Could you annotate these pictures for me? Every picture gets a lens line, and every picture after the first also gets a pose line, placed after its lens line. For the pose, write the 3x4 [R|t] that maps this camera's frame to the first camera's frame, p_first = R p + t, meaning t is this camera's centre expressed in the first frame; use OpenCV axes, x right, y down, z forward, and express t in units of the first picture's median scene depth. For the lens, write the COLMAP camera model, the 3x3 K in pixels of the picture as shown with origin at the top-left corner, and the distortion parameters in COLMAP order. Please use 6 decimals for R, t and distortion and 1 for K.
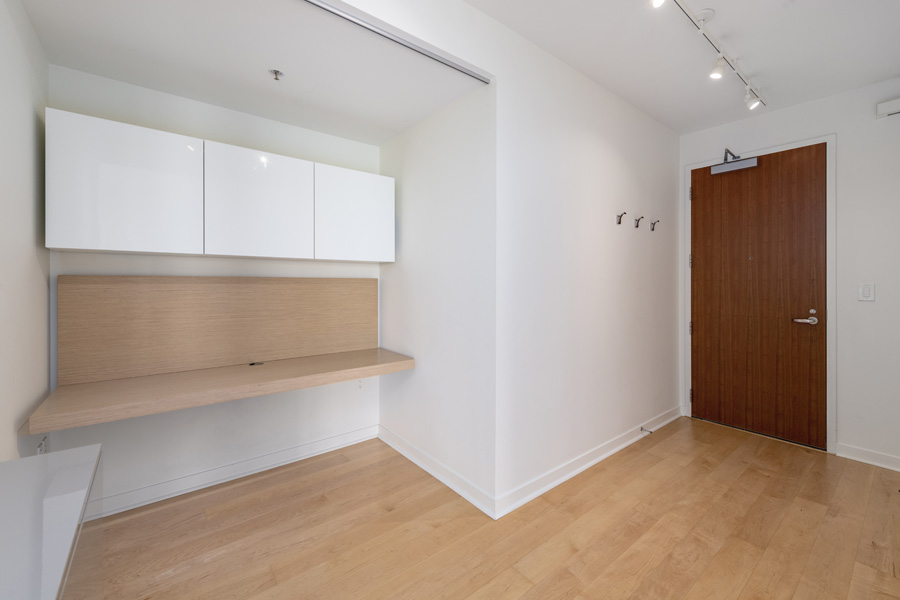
lens RADIAL K [[370.1, 0, 448.6], [0, 370.1, 281.0], [0, 0, 1]] dist [-0.017150, -0.000101]
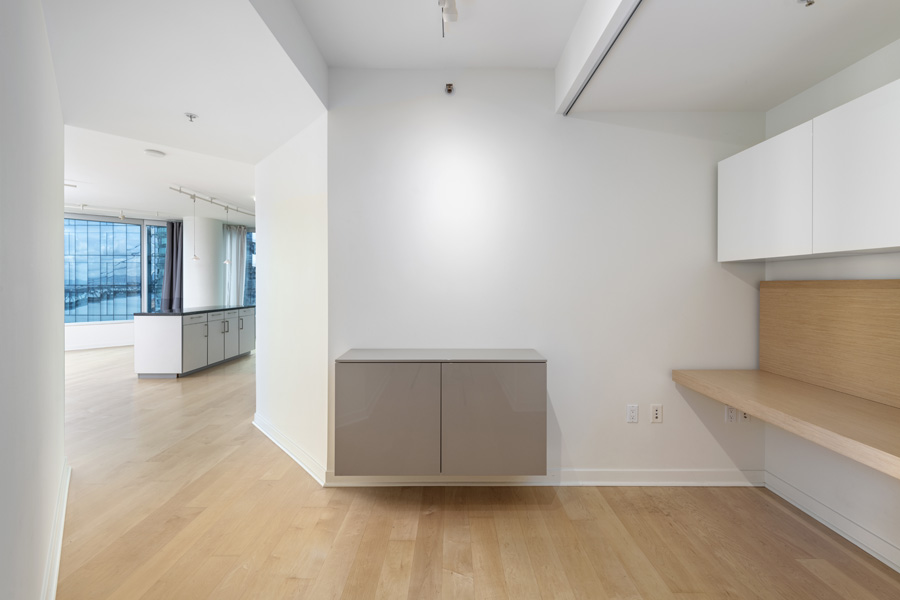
lens RADIAL K [[363.4, 0, 450.9], [0, 363.4, 286.5], [0, 0, 1]] dist [-0.001200, -0.000256]
pose [[-0.627143, 0.004076, -0.778894, 0.512126], [0.004413, 0.999989, 0.001680, -0.003257], [0.778892, -0.002383, -0.627154, 0.868732]]
